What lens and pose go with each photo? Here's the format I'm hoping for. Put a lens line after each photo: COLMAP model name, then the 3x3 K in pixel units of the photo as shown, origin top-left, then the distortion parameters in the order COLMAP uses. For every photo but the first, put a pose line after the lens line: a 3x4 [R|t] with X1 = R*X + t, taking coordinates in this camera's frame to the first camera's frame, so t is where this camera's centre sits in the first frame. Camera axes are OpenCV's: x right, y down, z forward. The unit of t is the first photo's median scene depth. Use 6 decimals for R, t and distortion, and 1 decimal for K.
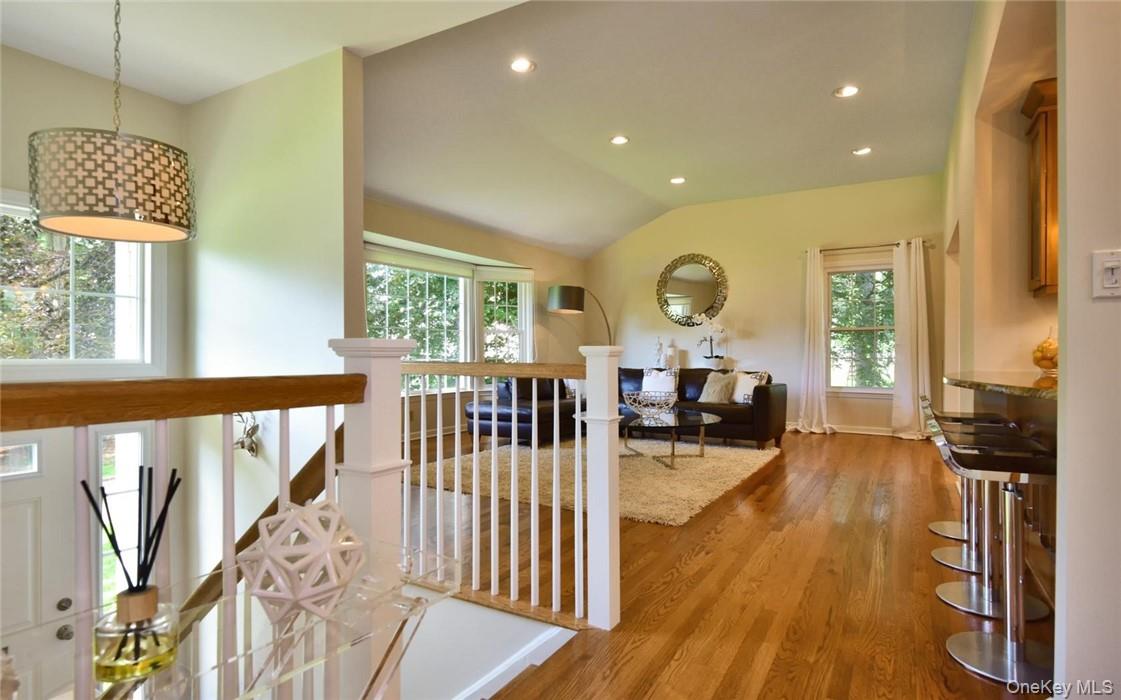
lens RADIAL K [[560.5, 0, 560.5], [0, 560.5, 350.0], [0, 0, 1]] dist [0.021949, -0.000202]
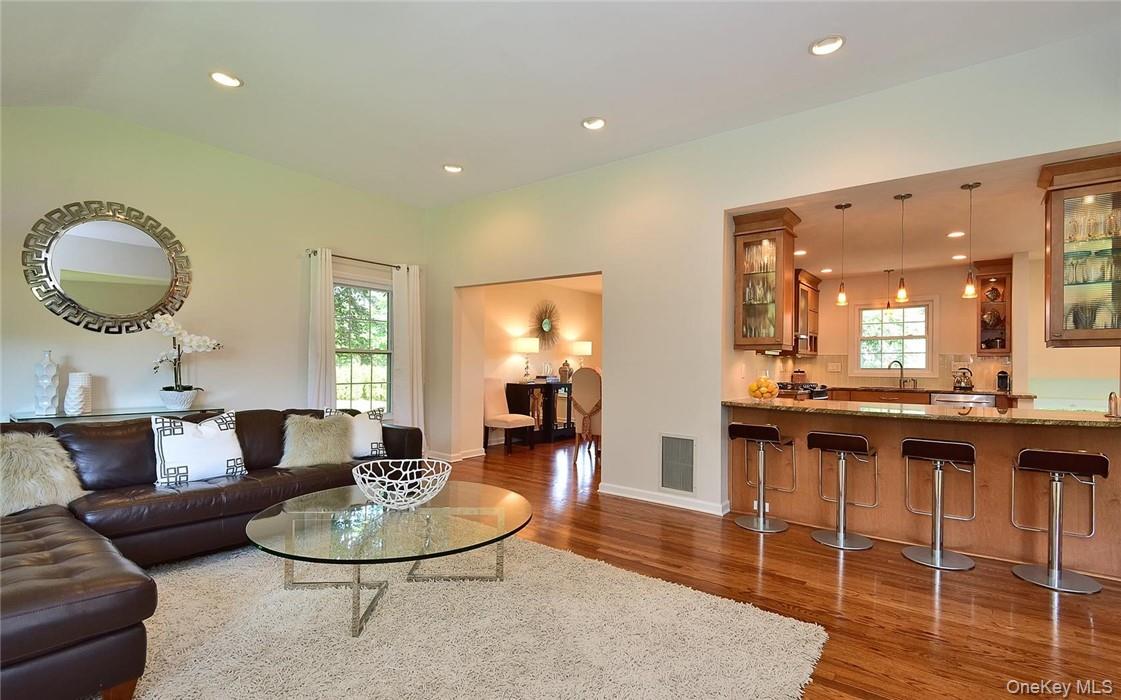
lens RADIAL K [[522.4, 0, 557.4], [0, 522.4, 356.7], [0, 0, 1]] dist [-0.000002, -0.000262]
pose [[0.127217, 0.019744, 0.991678, -0.244126], [-0.014832, 0.999728, -0.018001, -0.018731], [-0.991764, -0.012419, 0.127475, 0.568007]]
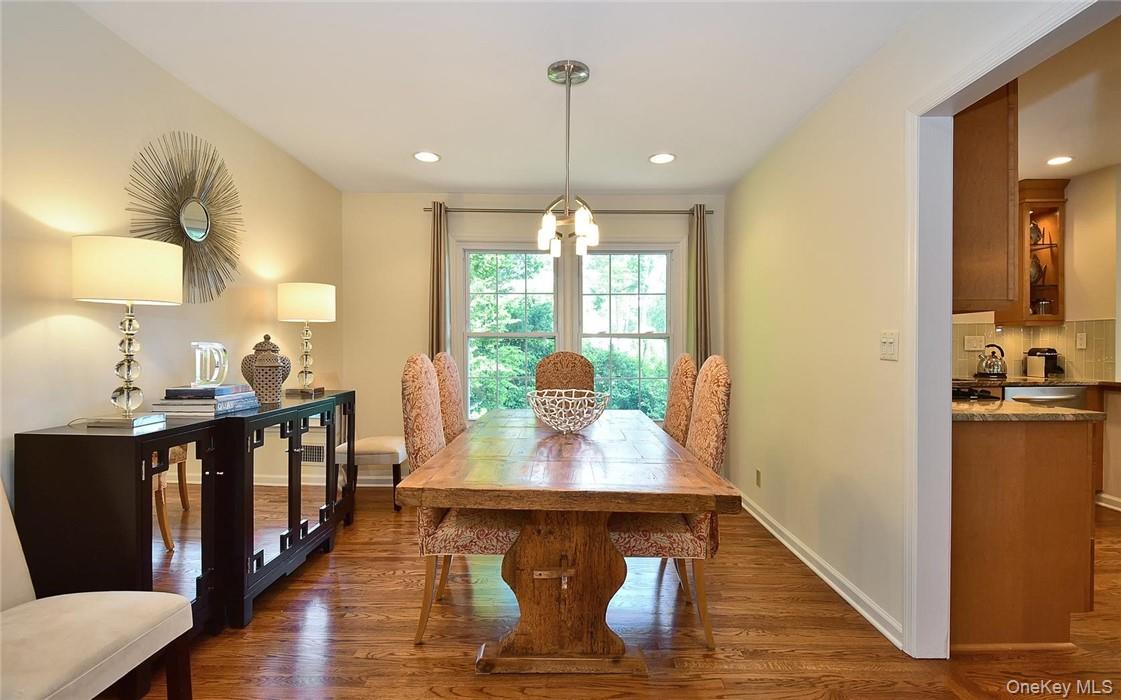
lens RADIAL K [[560.5, 0, 560.5], [0, 560.5, 350.0], [0, 0, 1]] dist [0.021949, -0.000202]
pose [[-0.516732, -0.000062, 0.856147, 0.420094], [0.001847, 0.999998, 0.001187, -0.021072], [-0.856145, 0.002195, -0.516731, 0.721355]]
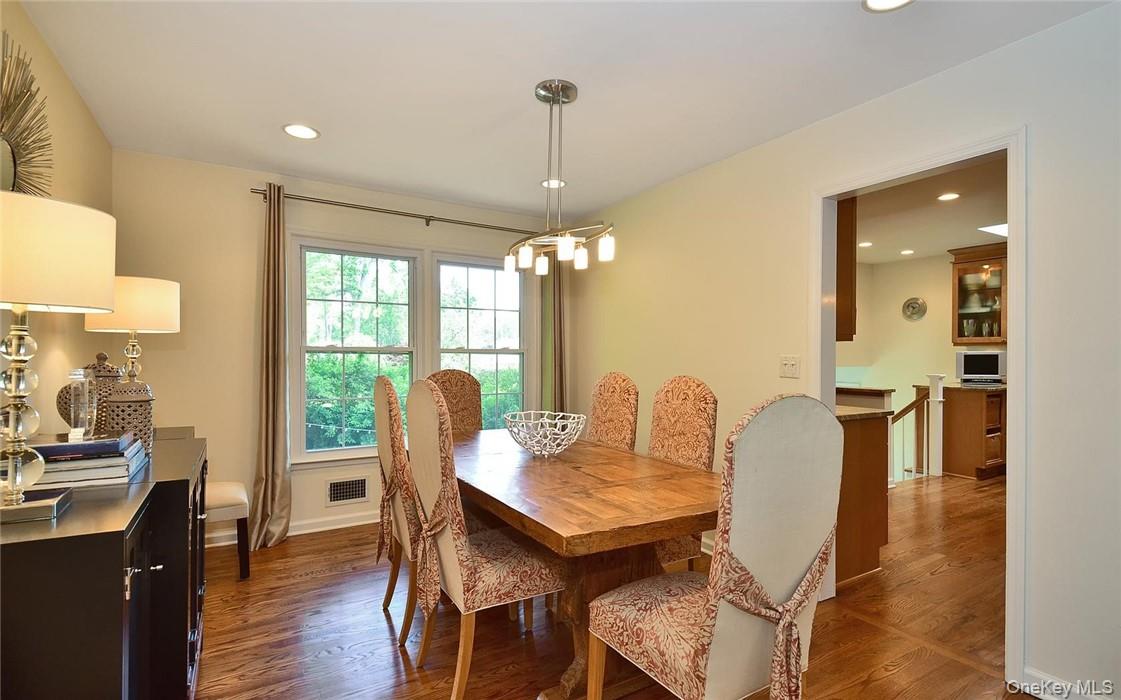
lens RADIAL K [[560.5, 0, 560.5], [0, 560.5, 350.0], [0, 0, 1]] dist [0.021949, -0.000202]
pose [[-0.895426, 0.004463, 0.445188, 0.557854], [0.000412, 0.999958, -0.009195, -0.030907], [-0.445210, -0.008050, -0.895390, 0.841821]]
